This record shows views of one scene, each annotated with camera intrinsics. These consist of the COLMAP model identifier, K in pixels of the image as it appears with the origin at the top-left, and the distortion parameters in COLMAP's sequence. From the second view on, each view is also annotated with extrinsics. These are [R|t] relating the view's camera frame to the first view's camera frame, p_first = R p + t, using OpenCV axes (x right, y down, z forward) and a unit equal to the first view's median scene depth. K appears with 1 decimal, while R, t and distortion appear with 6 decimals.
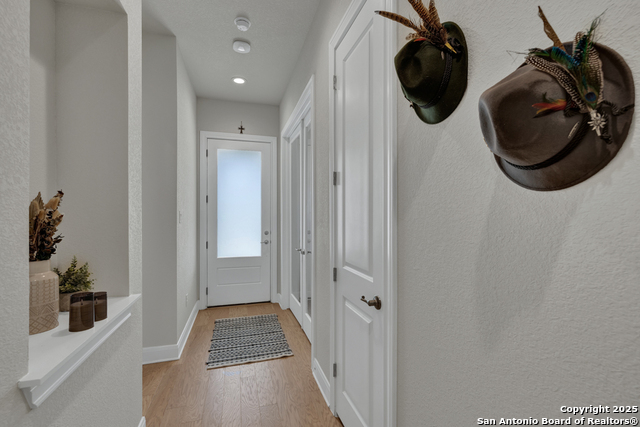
lens RADIAL K [[276.1, 0, 319.4], [0, 276.1, 213.3], [0, 0, 1]] dist [0.004322, -0.000603]
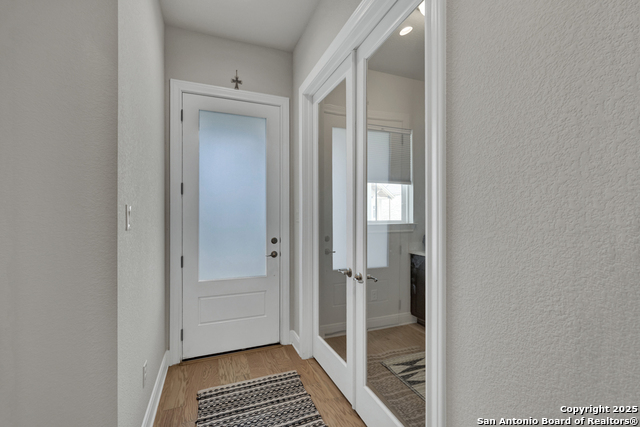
lens RADIAL K [[276.1, 0, 318.9], [0, 276.1, 214.9], [0, 0, 1]] dist [0.004322, -0.000603]
pose [[0.996484, 0.002888, 0.083729, -0.150444], [-0.003522, 0.999966, 0.007433, 0.003310], [-0.083704, -0.007701, 0.996461, 0.349369]]
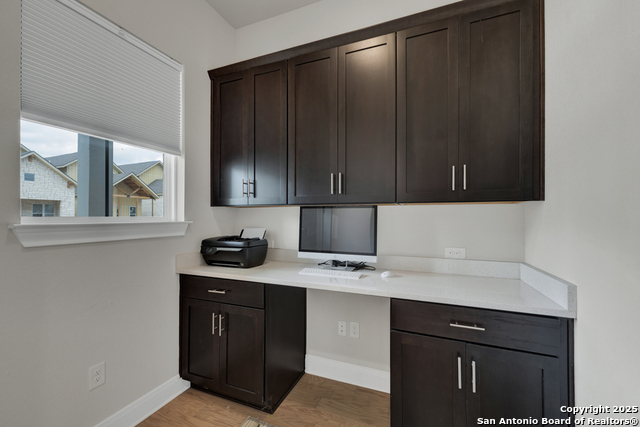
lens RADIAL K [[276.1, 0, 318.4], [0, 276.1, 216.1], [0, 0, 1]] dist [0.004322, -0.000603]
pose [[0.643911, 0.008287, 0.765056, -0.060153], [-0.004510, 0.999965, -0.007036, 0.019562], [-0.765087, 0.001080, 0.643925, 0.562795]]
